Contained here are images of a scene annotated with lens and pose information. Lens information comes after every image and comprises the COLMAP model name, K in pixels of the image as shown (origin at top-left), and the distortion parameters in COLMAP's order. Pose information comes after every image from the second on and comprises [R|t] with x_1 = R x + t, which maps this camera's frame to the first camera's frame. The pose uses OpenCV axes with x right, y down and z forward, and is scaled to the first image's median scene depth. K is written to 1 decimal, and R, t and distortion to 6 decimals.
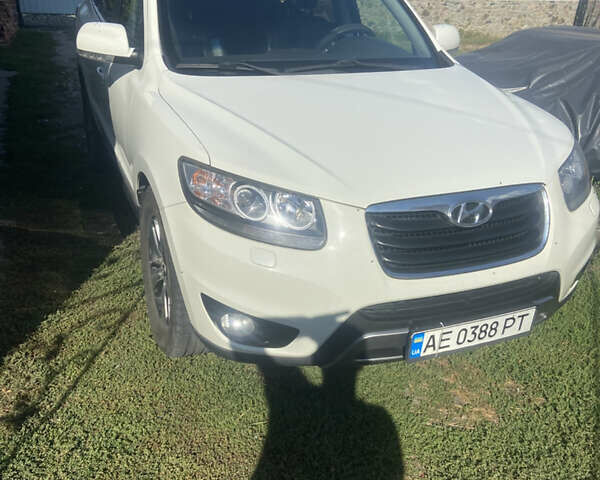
lens RADIAL K [[603.2, 0, 300.0], [0, 603.2, 240.0], [0, 0, 1]] dist [0.064074, -0.014162]
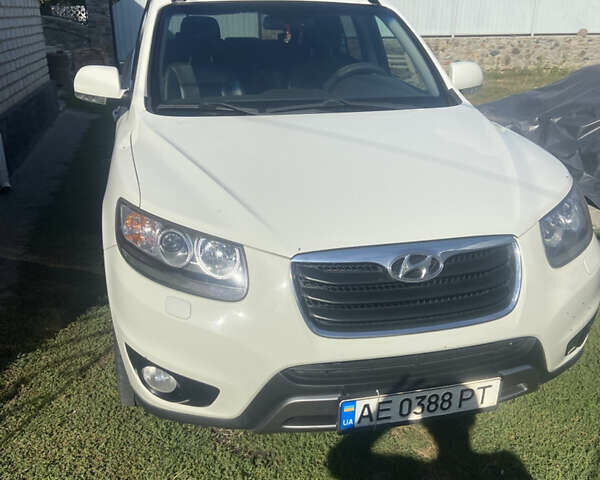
lens RADIAL K [[603.2, 0, 300.0], [0, 603.2, 240.0], [0, 0, 1]] dist [0.064074, -0.014162]
pose [[0.987105, 0.026413, -0.157878, 0.241585], [-0.036377, 0.997501, -0.060561, -0.022662], [0.155884, 0.065523, 0.985600, 0.094931]]
